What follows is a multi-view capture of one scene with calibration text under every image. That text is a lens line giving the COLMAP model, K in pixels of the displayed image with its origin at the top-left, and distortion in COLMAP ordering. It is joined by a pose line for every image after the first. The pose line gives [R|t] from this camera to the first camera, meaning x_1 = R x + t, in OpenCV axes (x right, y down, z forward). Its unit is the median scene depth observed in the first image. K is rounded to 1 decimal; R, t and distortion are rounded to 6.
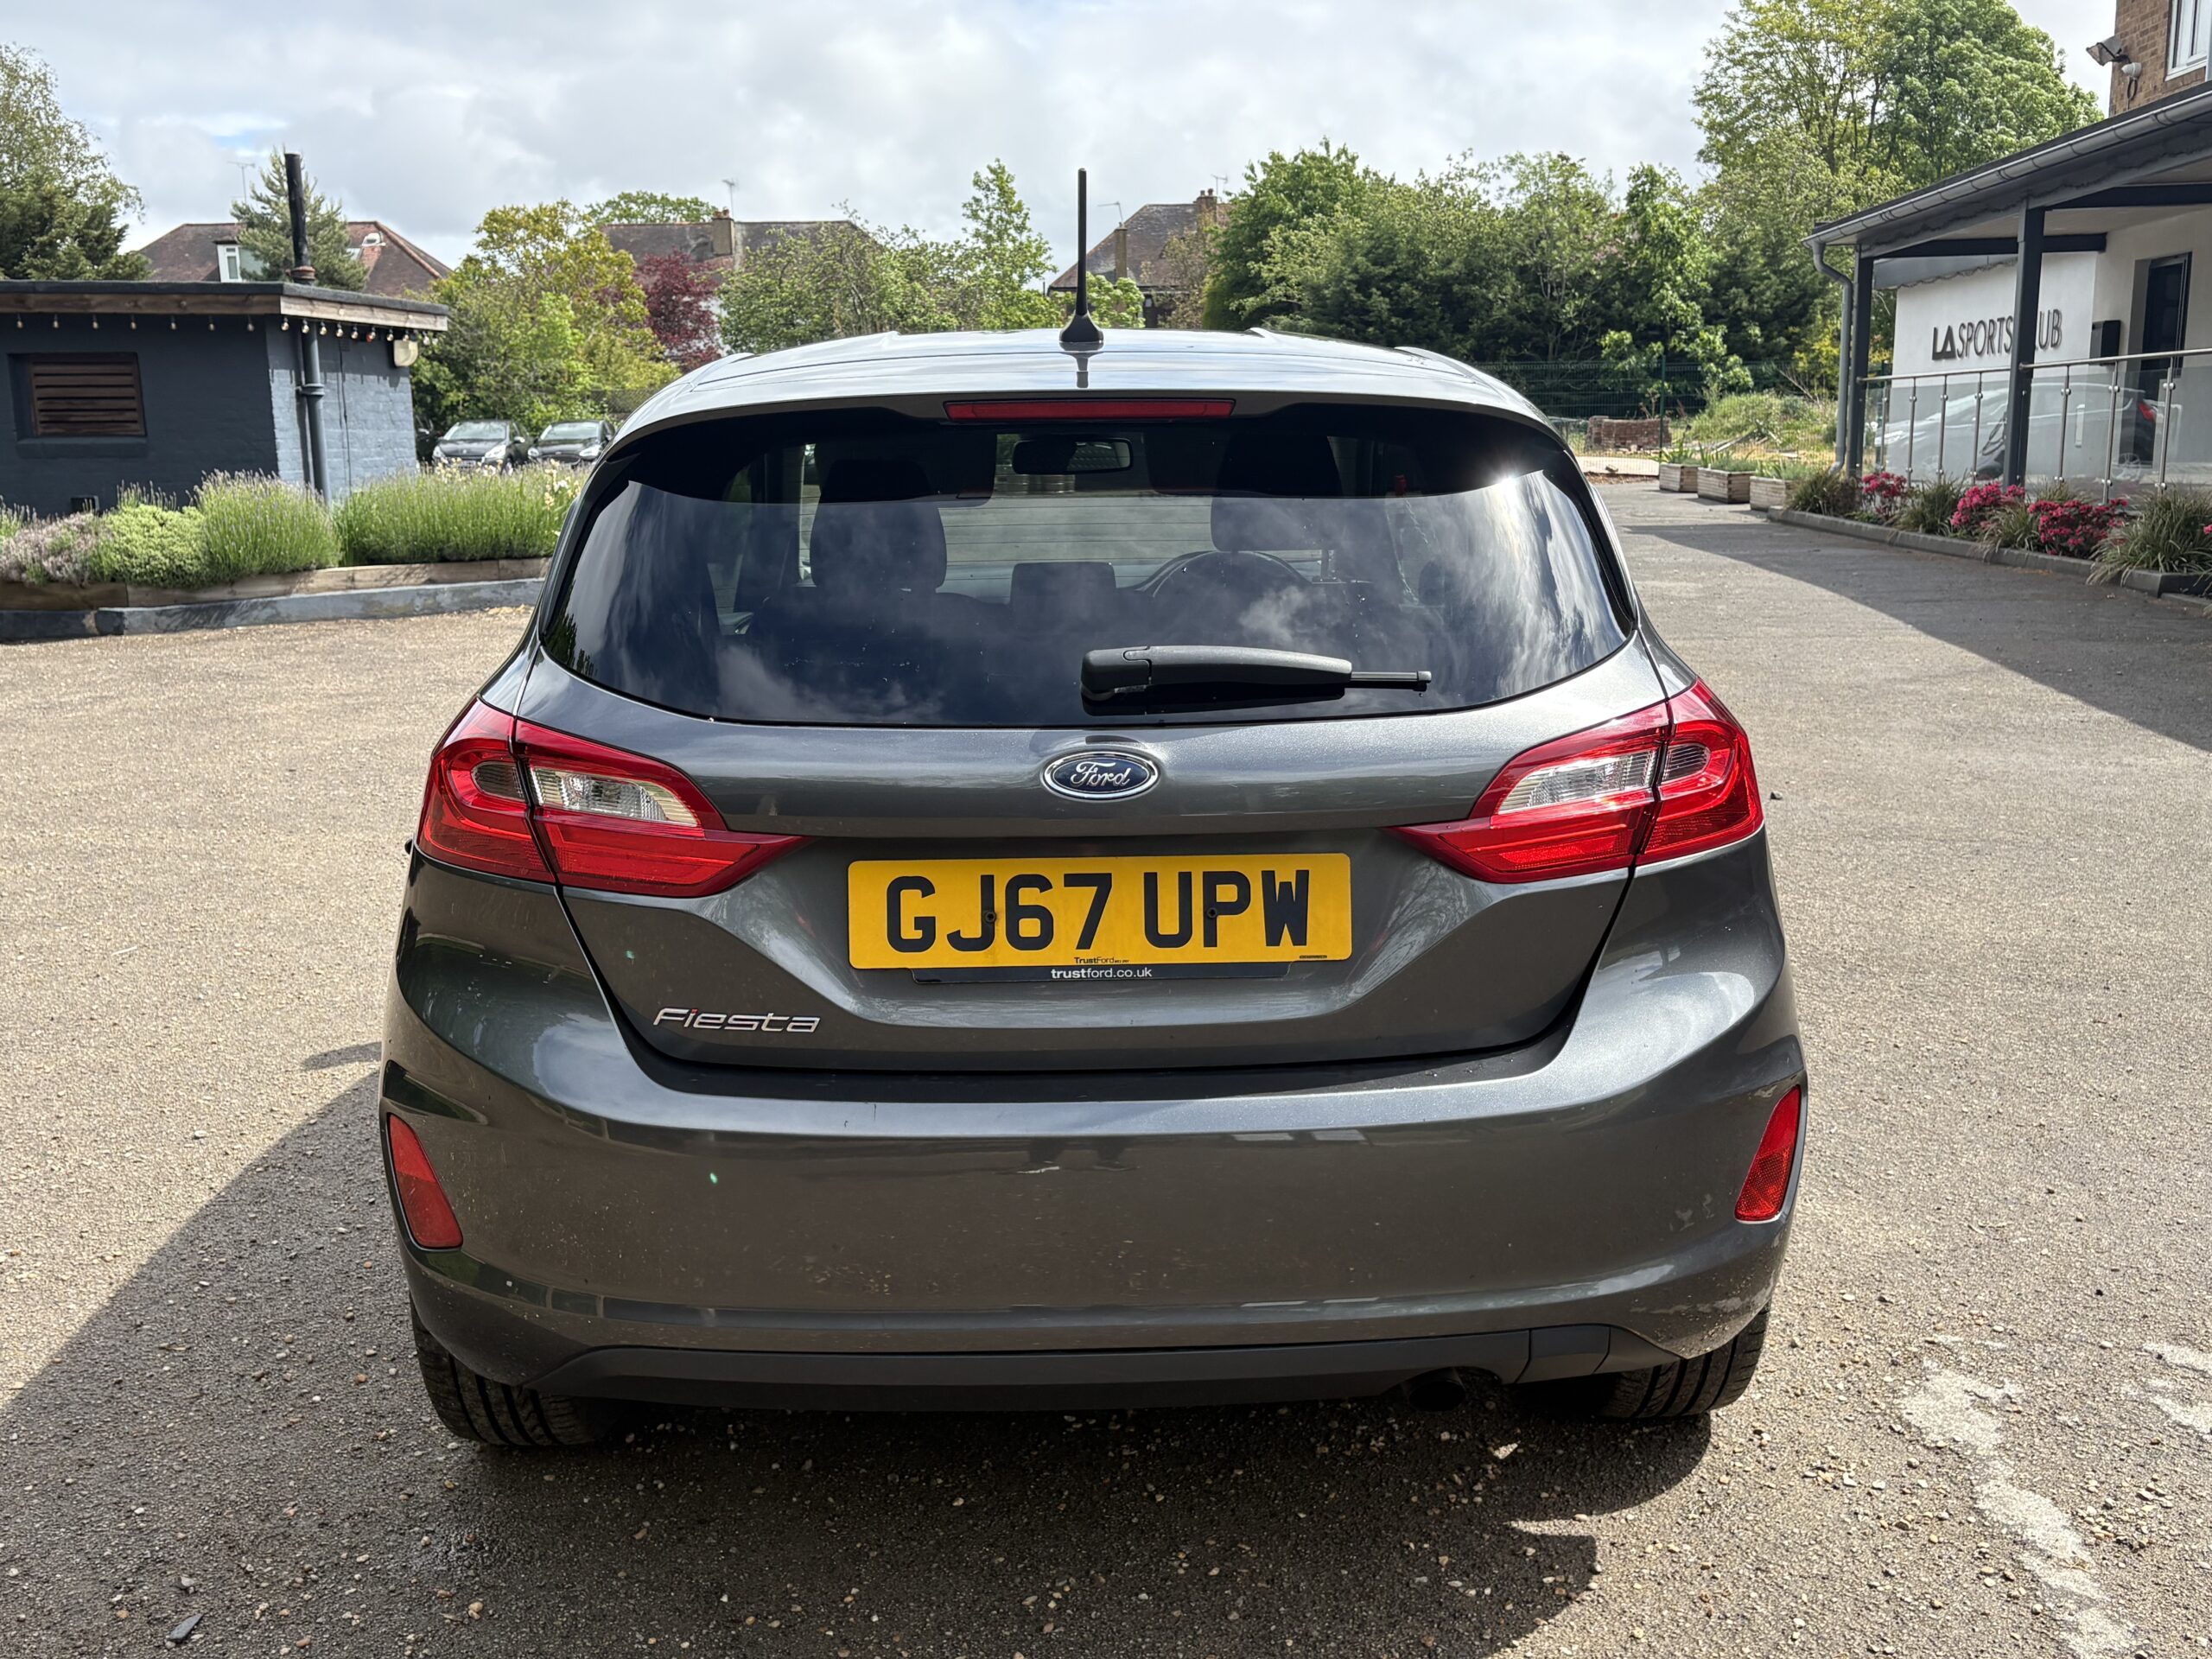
lens RADIAL K [[2073.7, 0, 1108.5], [0, 2073.7, 834.0], [0, 0, 1]] dist [0.027160, 0.000000]
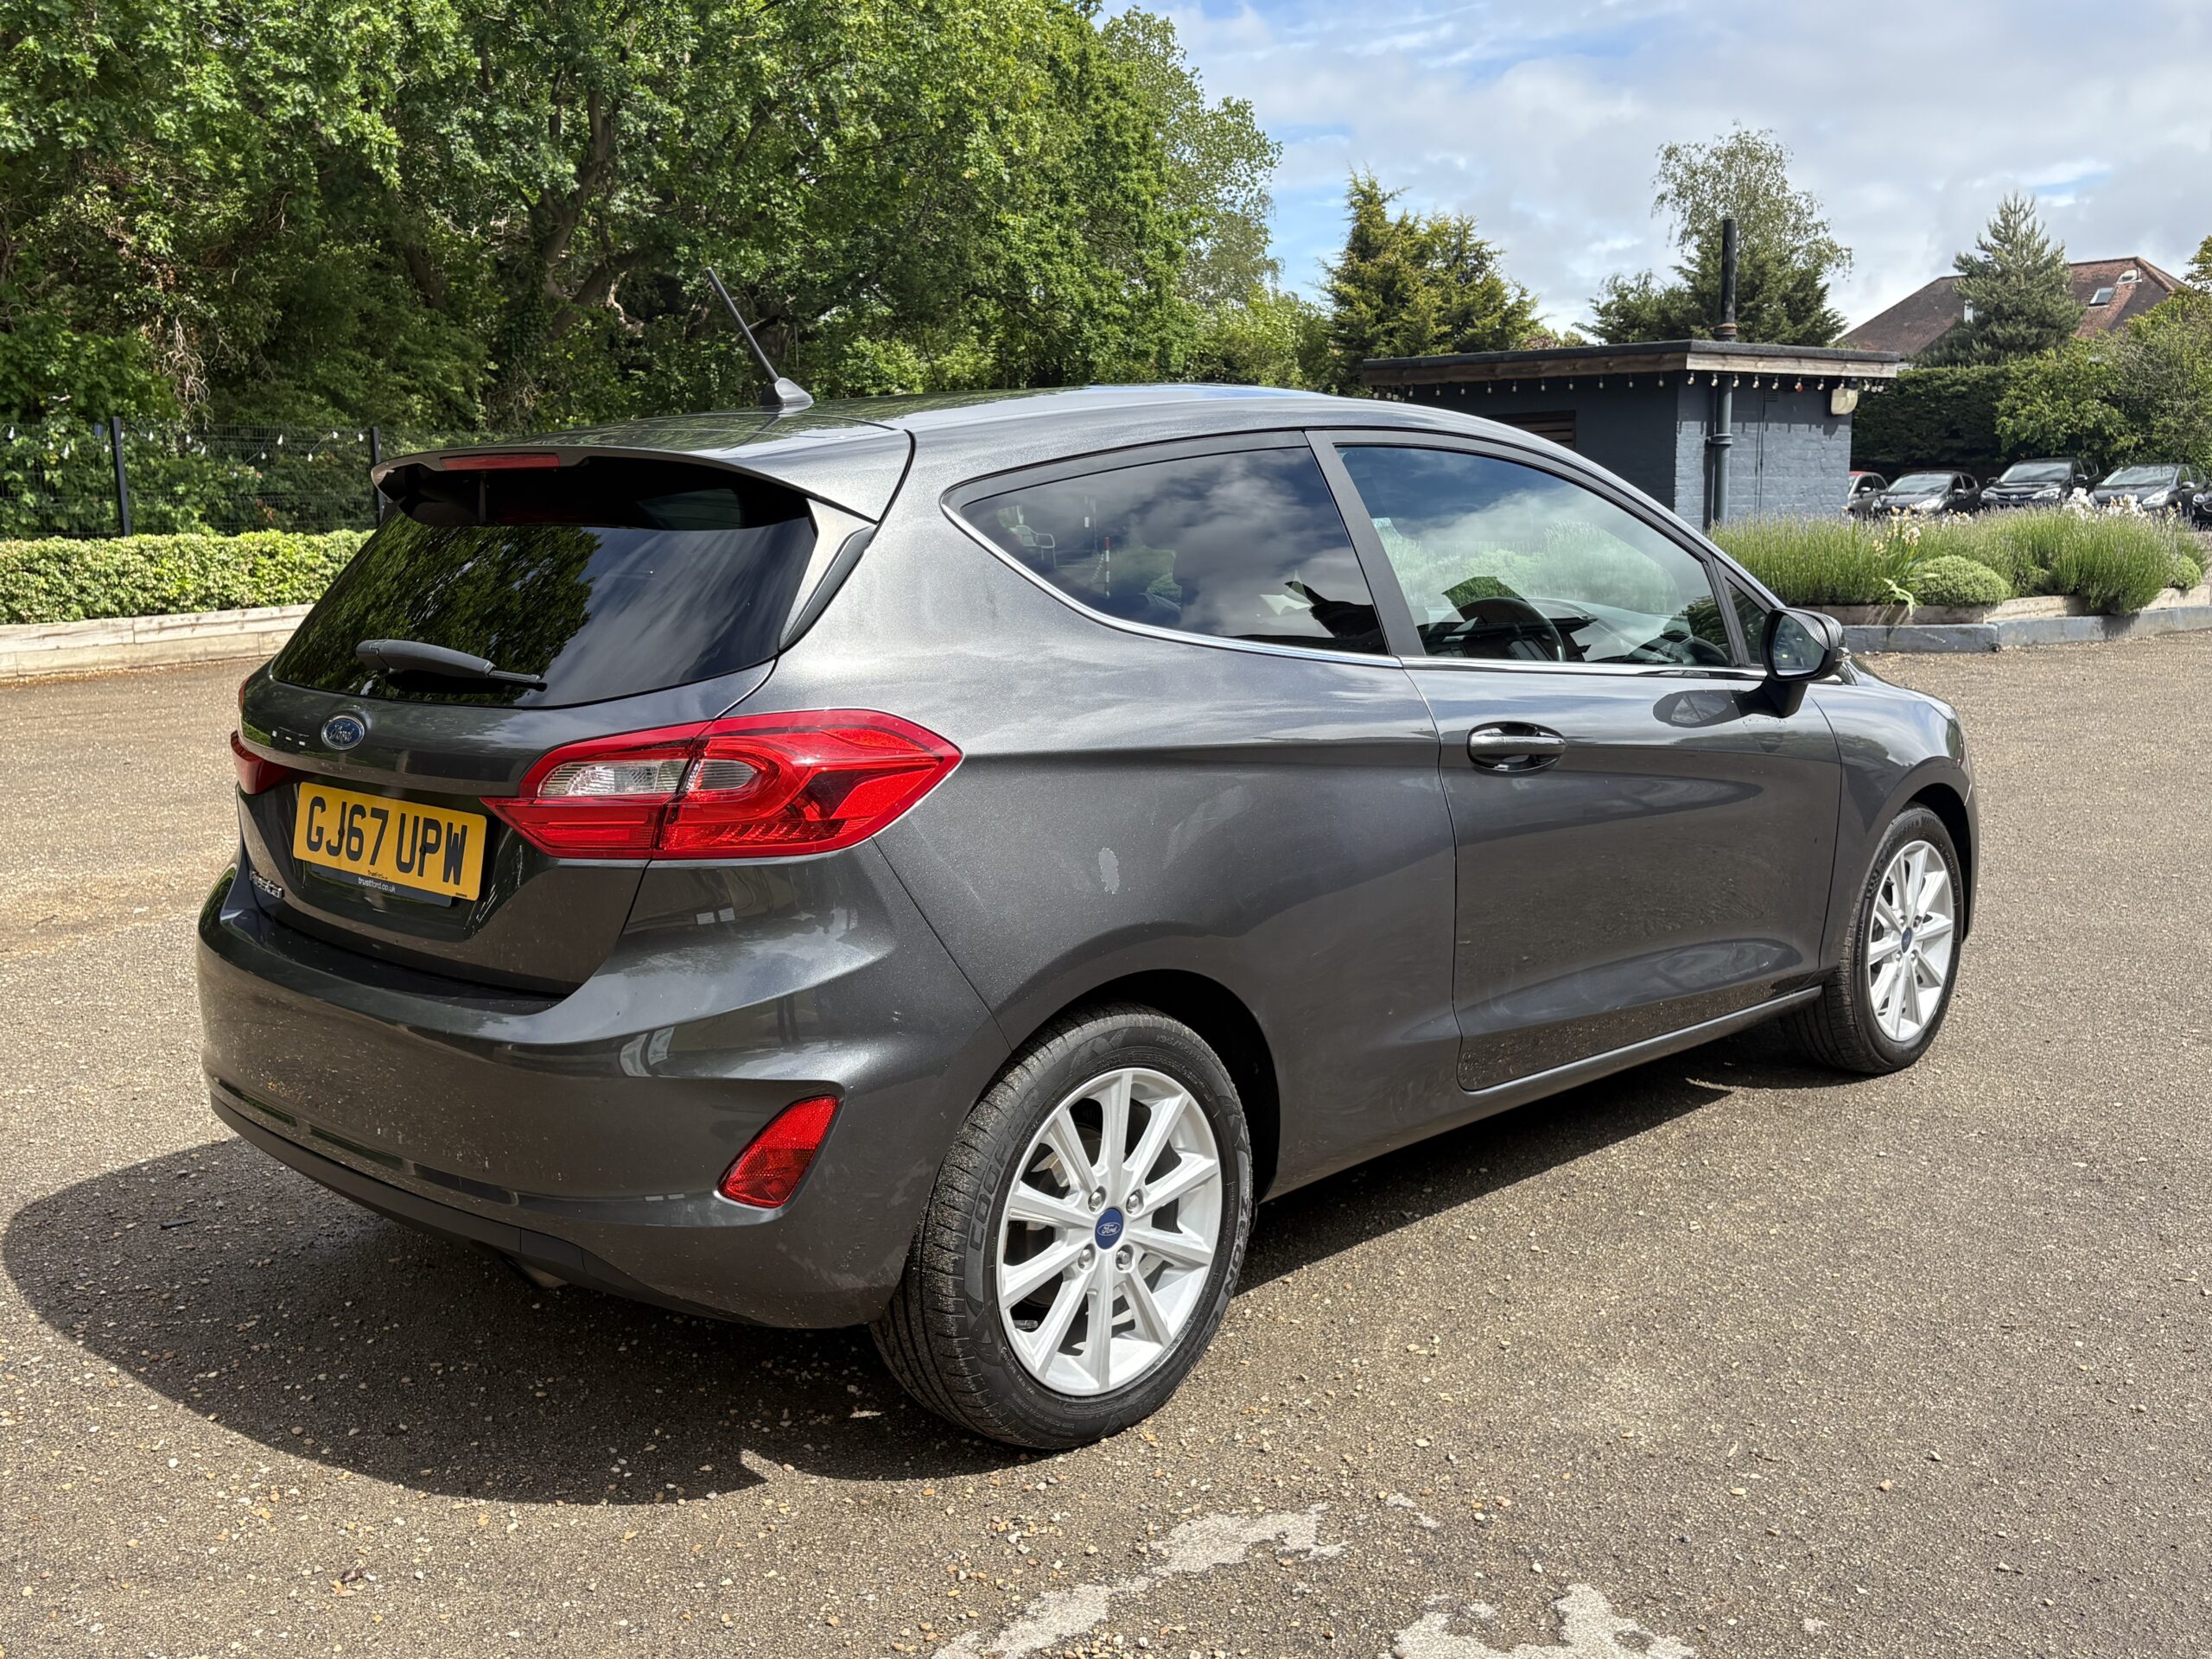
lens RADIAL K [[2073.7, 0, 1107.2], [0, 2073.7, 831.5], [0, 0, 1]] dist [0.027160, 0.000000]
pose [[0.705909, 0.115522, -0.698818, 0.127921], [-0.131450, 0.990838, 0.031012, -0.007094], [0.695998, 0.069968, 0.714627, 0.037523]]
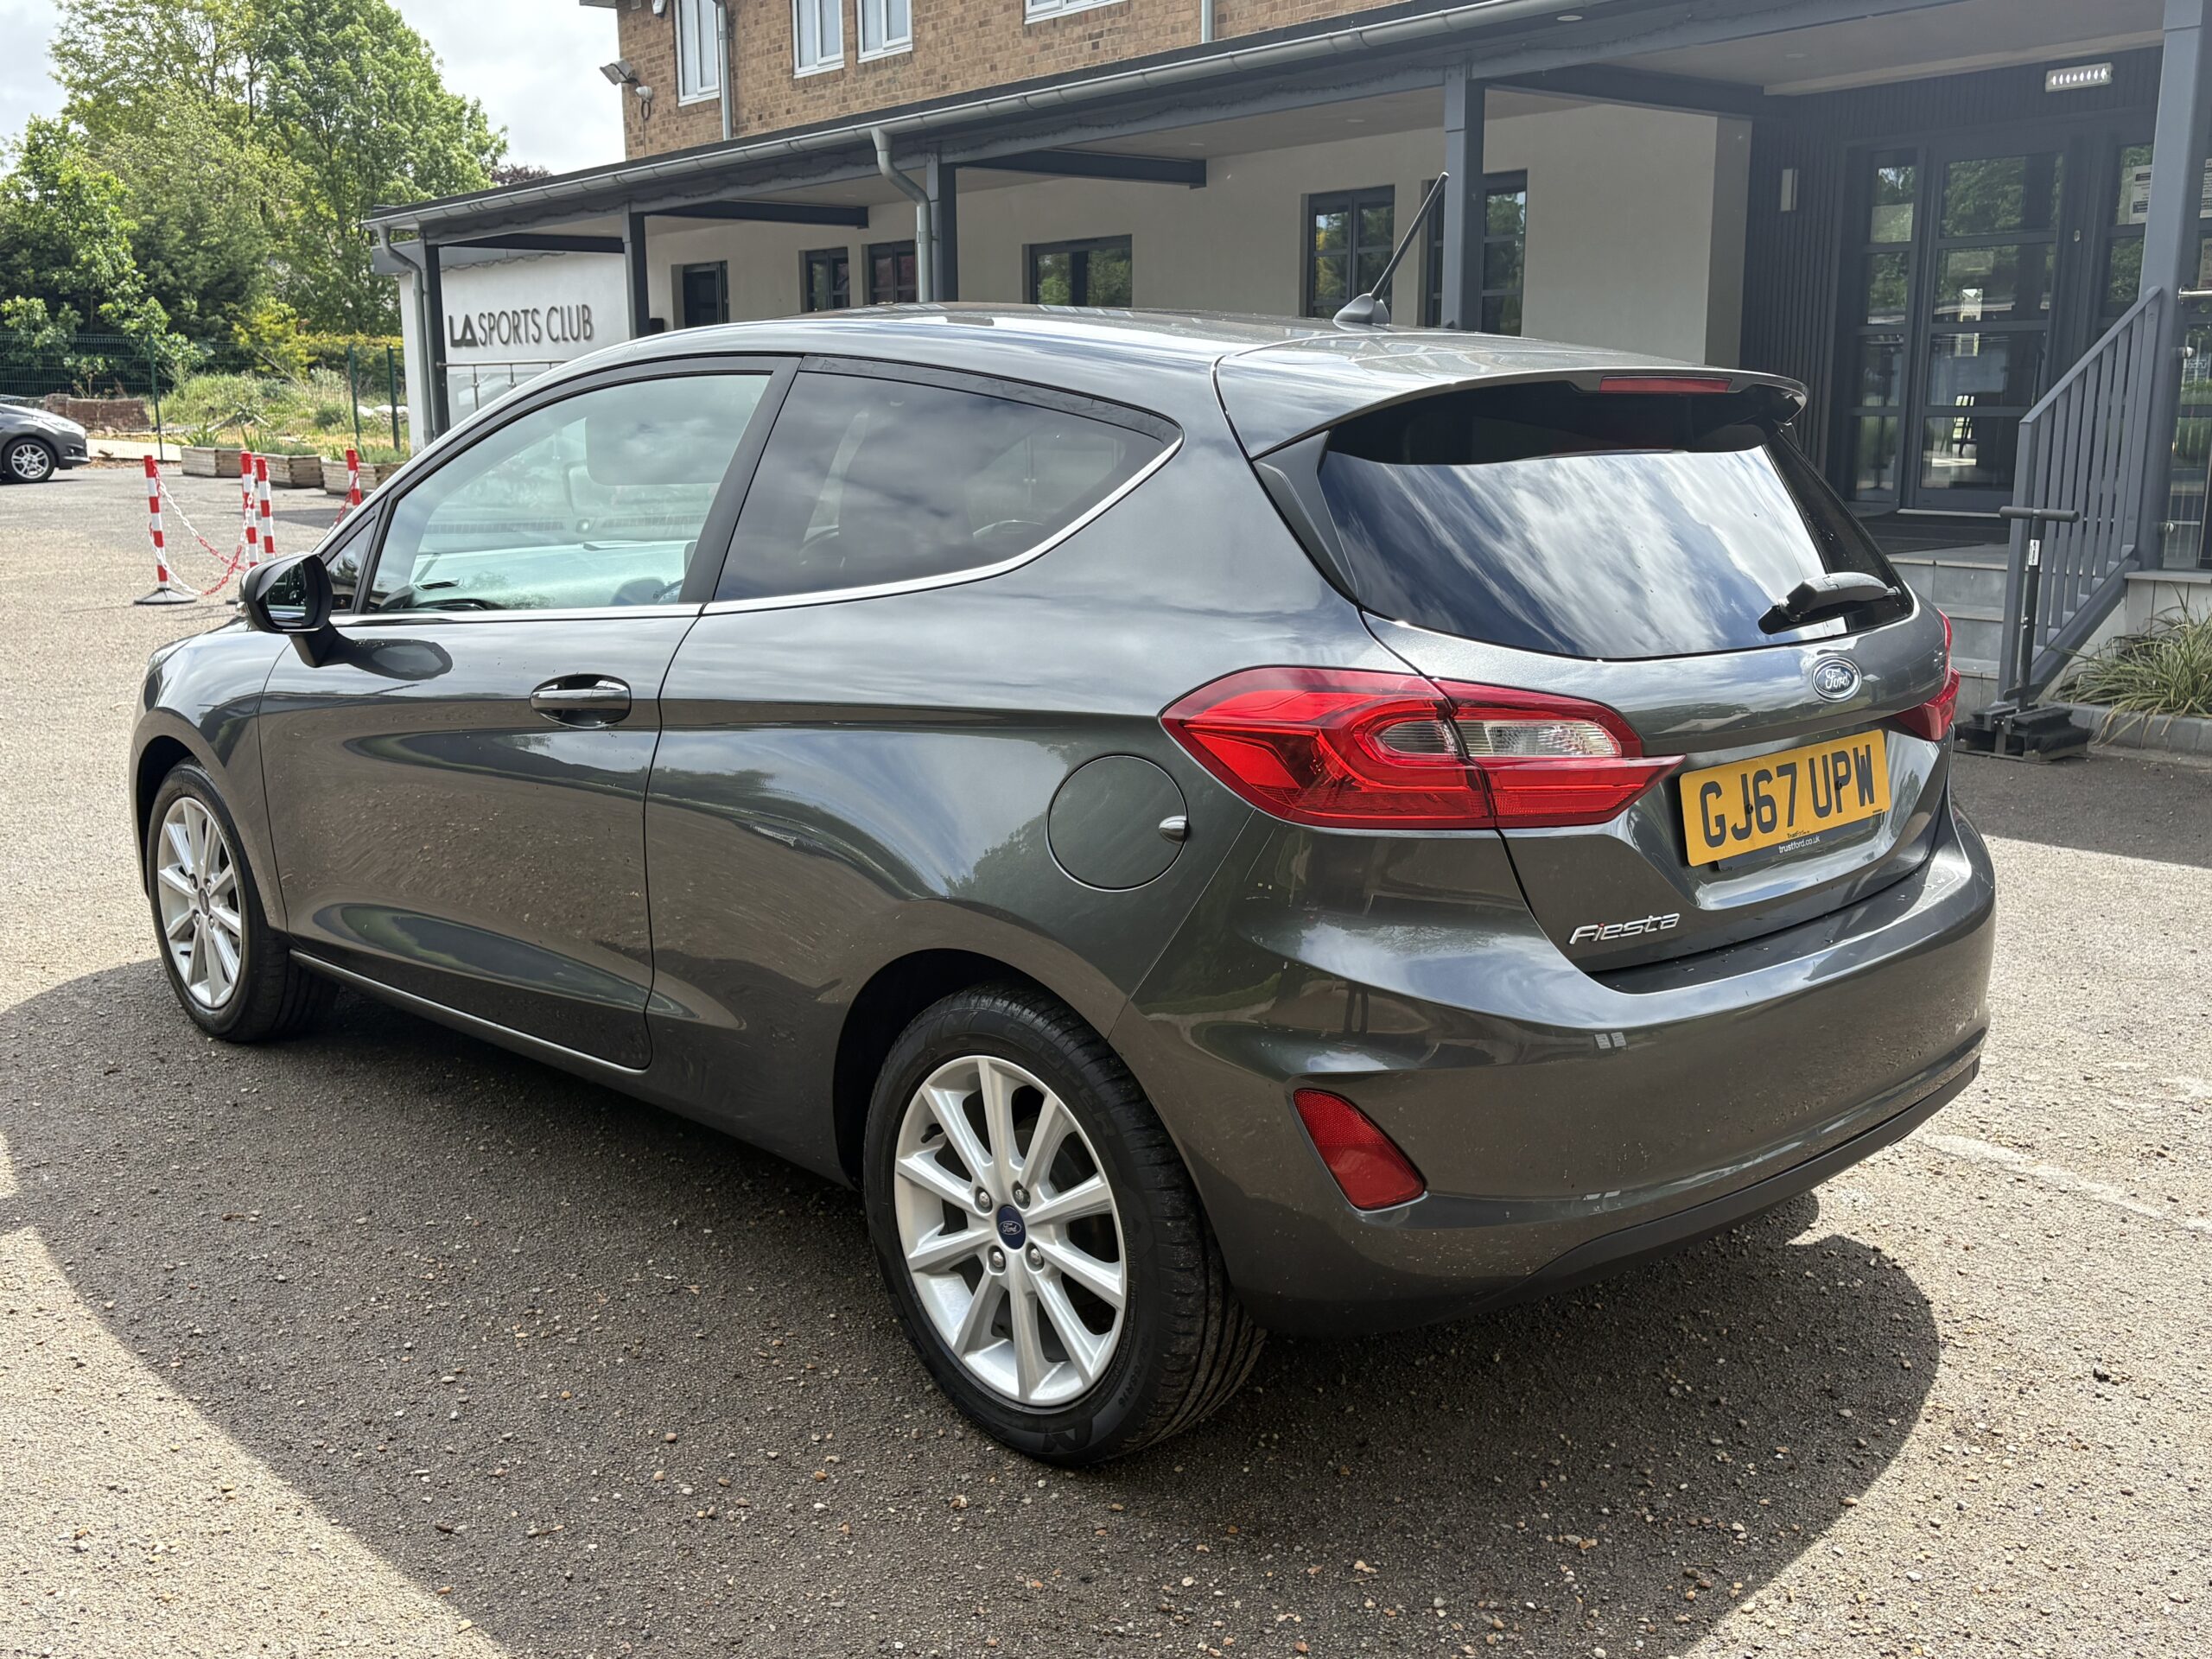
lens RADIAL K [[2073.7, 0, 1104.6], [0, 2073.7, 833.5], [0, 0, 1]] dist [0.027160, 0.000000]
pose [[0.735983, -0.124400, 0.665472, -0.115288], [0.119998, 0.991379, 0.052610, -0.005482], [-0.666280, 0.041135, 0.744566, 0.035756]]
